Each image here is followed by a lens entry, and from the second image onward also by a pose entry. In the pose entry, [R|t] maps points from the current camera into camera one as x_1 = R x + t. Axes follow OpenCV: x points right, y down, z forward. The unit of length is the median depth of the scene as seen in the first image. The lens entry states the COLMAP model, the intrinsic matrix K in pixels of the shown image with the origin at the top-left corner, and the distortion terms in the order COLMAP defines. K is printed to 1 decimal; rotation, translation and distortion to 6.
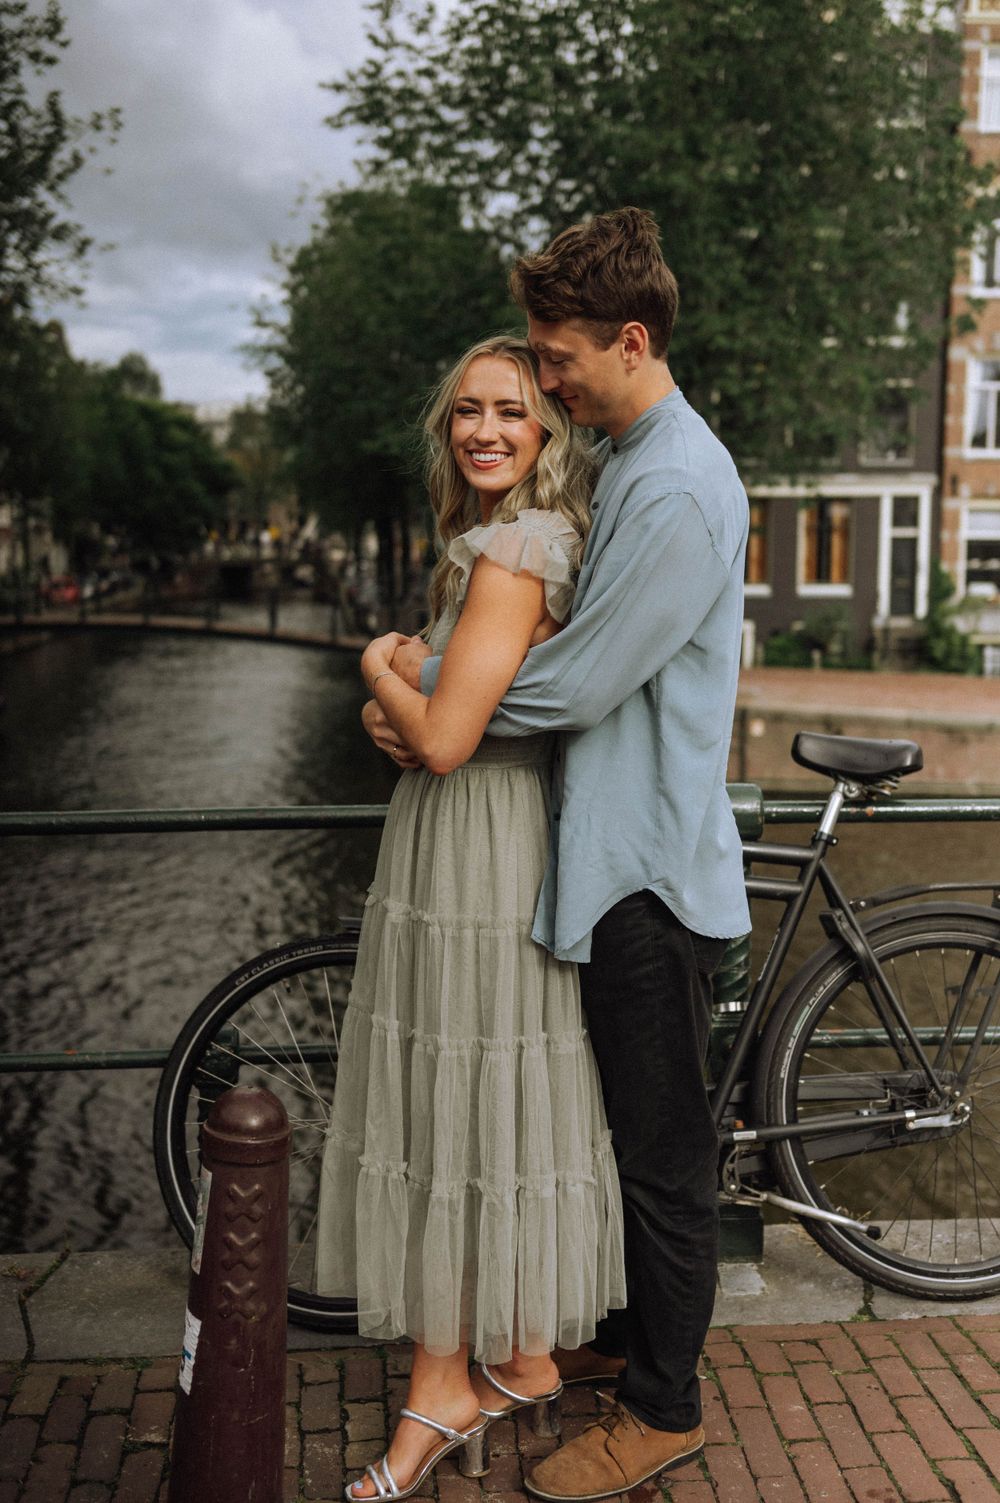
lens RADIAL K [[1776.6, 0, 475.3], [0, 1776.6, 776.8], [0, 0, 1]] dist [-0.005992, 0.000000]
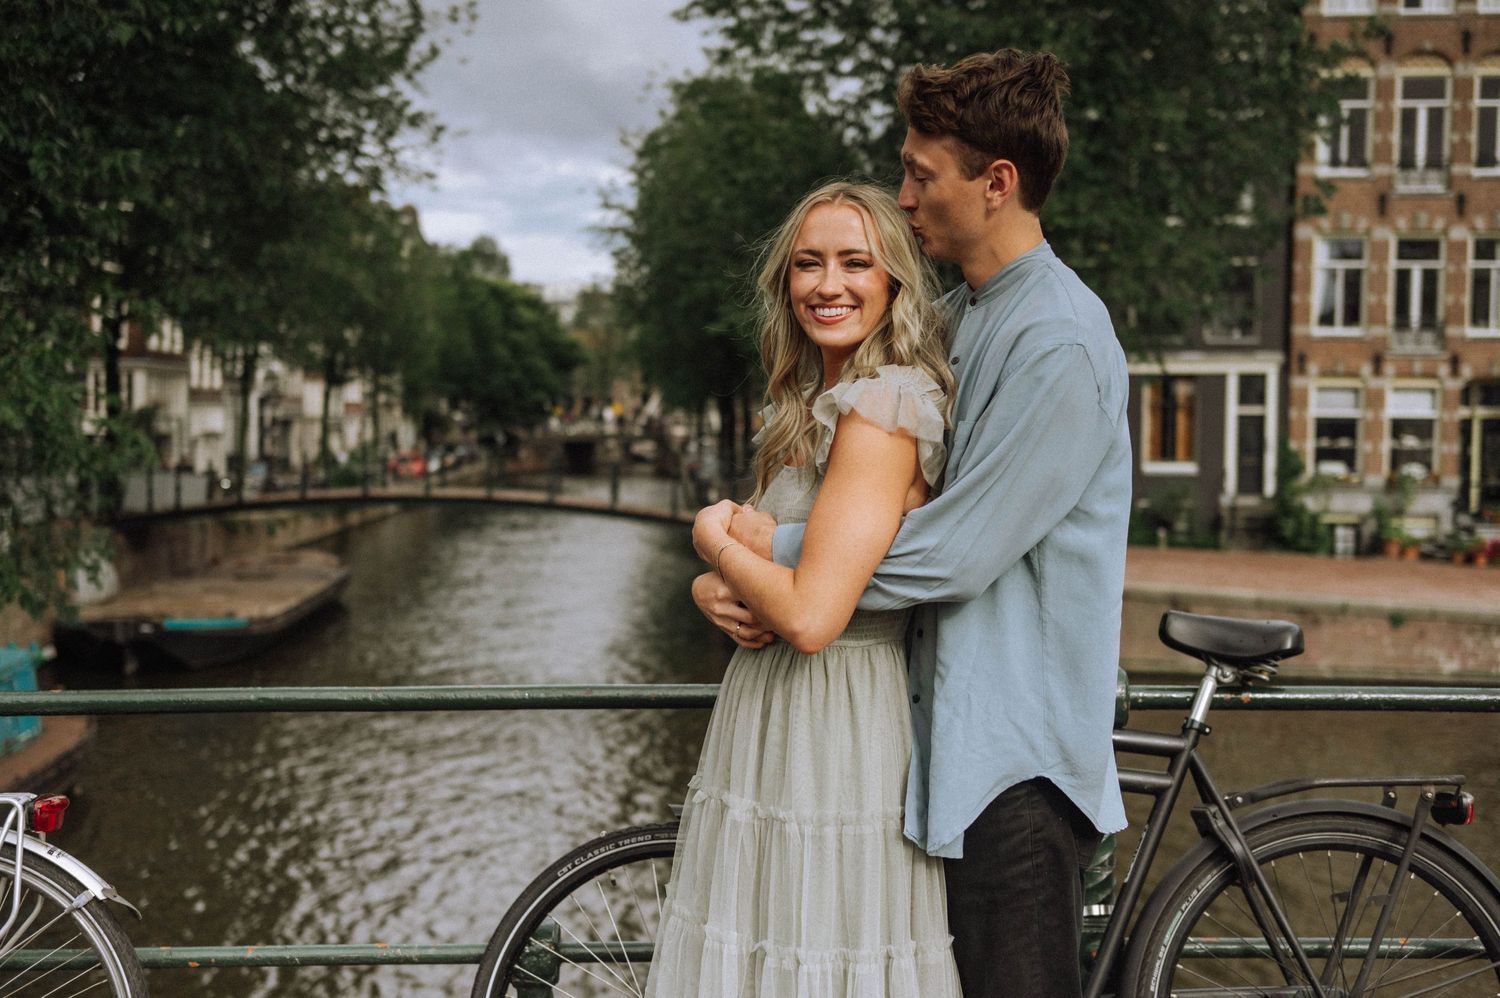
lens RADIAL K [[1773.1, 0, 717.6], [0, 1773.1, 510.1], [0, 0, 1]] dist [-0.005992, 0.000000]
pose [[0.998438, 0.006935, -0.055447, -0.000054], [-0.011353, 0.996748, -0.079775, -0.000103], [0.054714, 0.080280, 0.995270, 0.005943]]
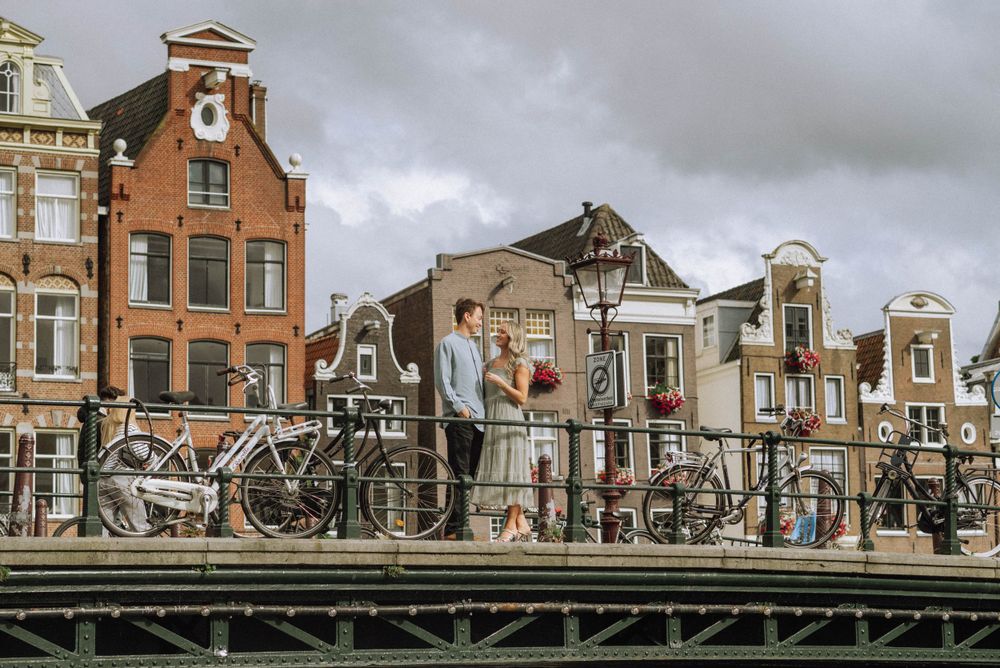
lens RADIAL K [[2446.9, 0, 496.8], [0, 2446.9, 330.8], [0, 0, 1]] dist [0.001390, 0.000000]
pose [[0.866796, 0.043112, 0.496795, -0.161172], [0.095140, 0.963658, -0.249625, 0.122141], [-0.489502, 0.263639, 0.831193, -0.465989]]
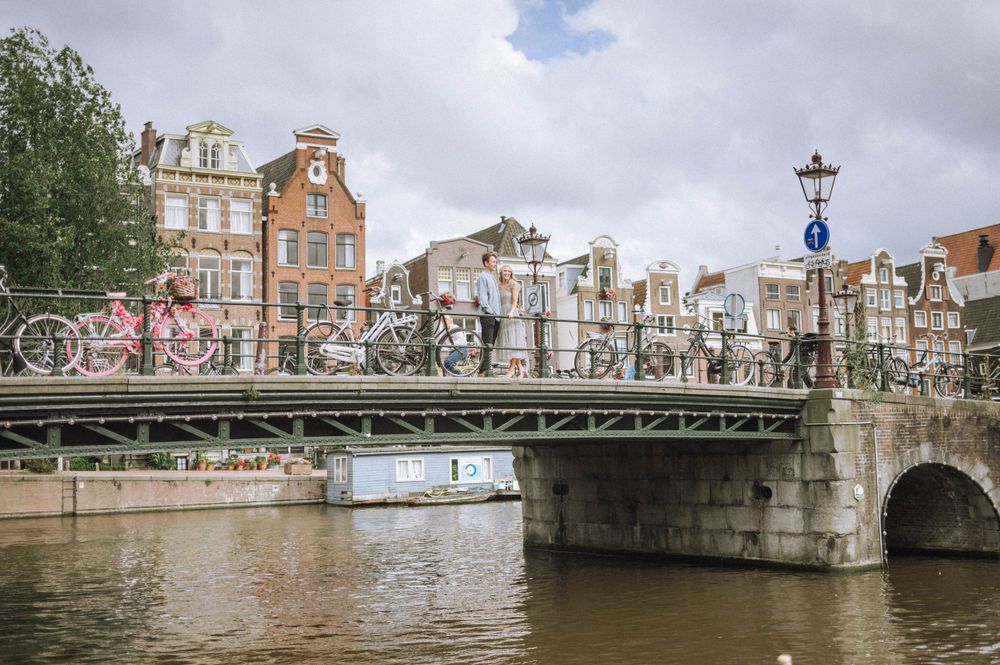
lens RADIAL K [[1182.0, 0, 524.4], [0, 1182.0, 331.7], [0, 0, 1]] dist [-0.005992, 0.000000]
pose [[0.833186, 0.021654, 0.552569, -0.164212], [0.108502, 0.973409, -0.201750, 0.118423], [-0.542245, 0.228050, 0.808680, -0.439548]]
